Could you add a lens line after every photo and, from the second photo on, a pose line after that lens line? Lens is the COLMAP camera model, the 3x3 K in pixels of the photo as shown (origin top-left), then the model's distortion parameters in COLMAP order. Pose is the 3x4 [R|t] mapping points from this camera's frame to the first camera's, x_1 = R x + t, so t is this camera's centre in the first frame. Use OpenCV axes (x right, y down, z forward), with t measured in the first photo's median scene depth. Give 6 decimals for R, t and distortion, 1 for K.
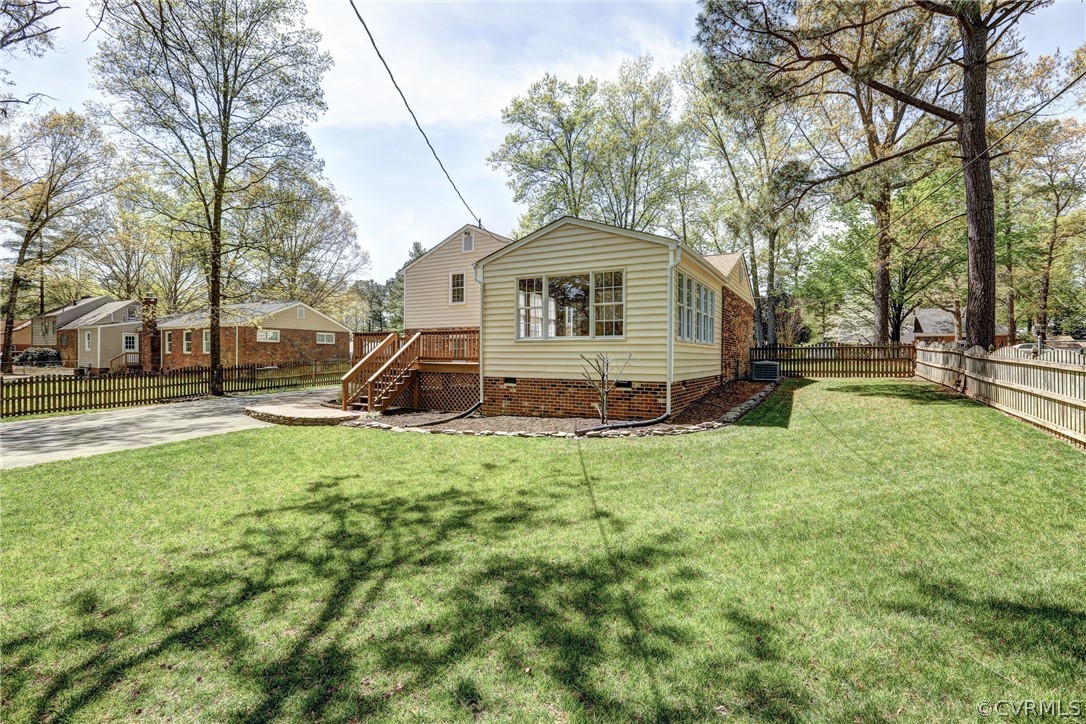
lens RADIAL K [[496.3, 0, 540.4], [0, 496.3, 361.5], [0, 0, 1]] dist [-0.039955, 0.010596]
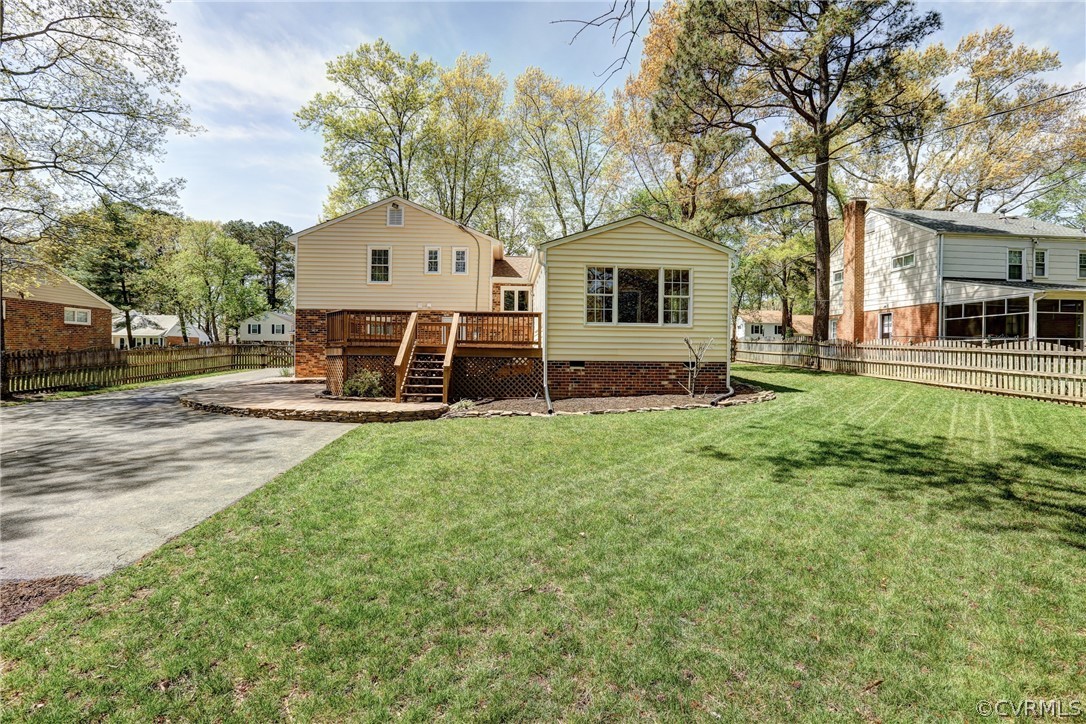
lens RADIAL K [[496.3, 0, 540.9], [0, 496.3, 361.4], [0, 0, 1]] dist [-0.039955, 0.010596]
pose [[0.827131, -0.005793, 0.561979, -0.611364], [-0.000191, 0.999944, 0.010588, 0.019357], [-0.562009, -0.008865, 0.827083, 0.160831]]
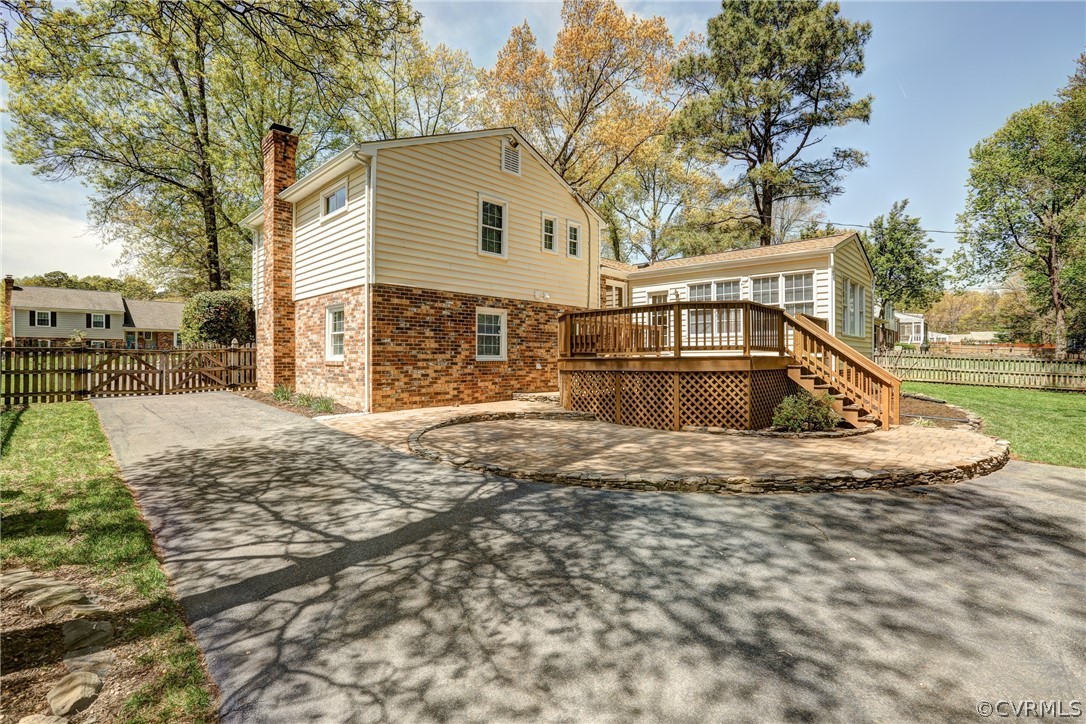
lens RADIAL K [[496.3, 0, 557.6], [0, 496.3, 362.4], [0, 0, 1]] dist [-0.039955, 0.010596]
pose [[0.232539, -0.010187, 0.972534, -1.015822], [0.010623, 0.999912, 0.007934, 0.004530], [-0.972529, 0.008487, 0.232627, 1.146942]]
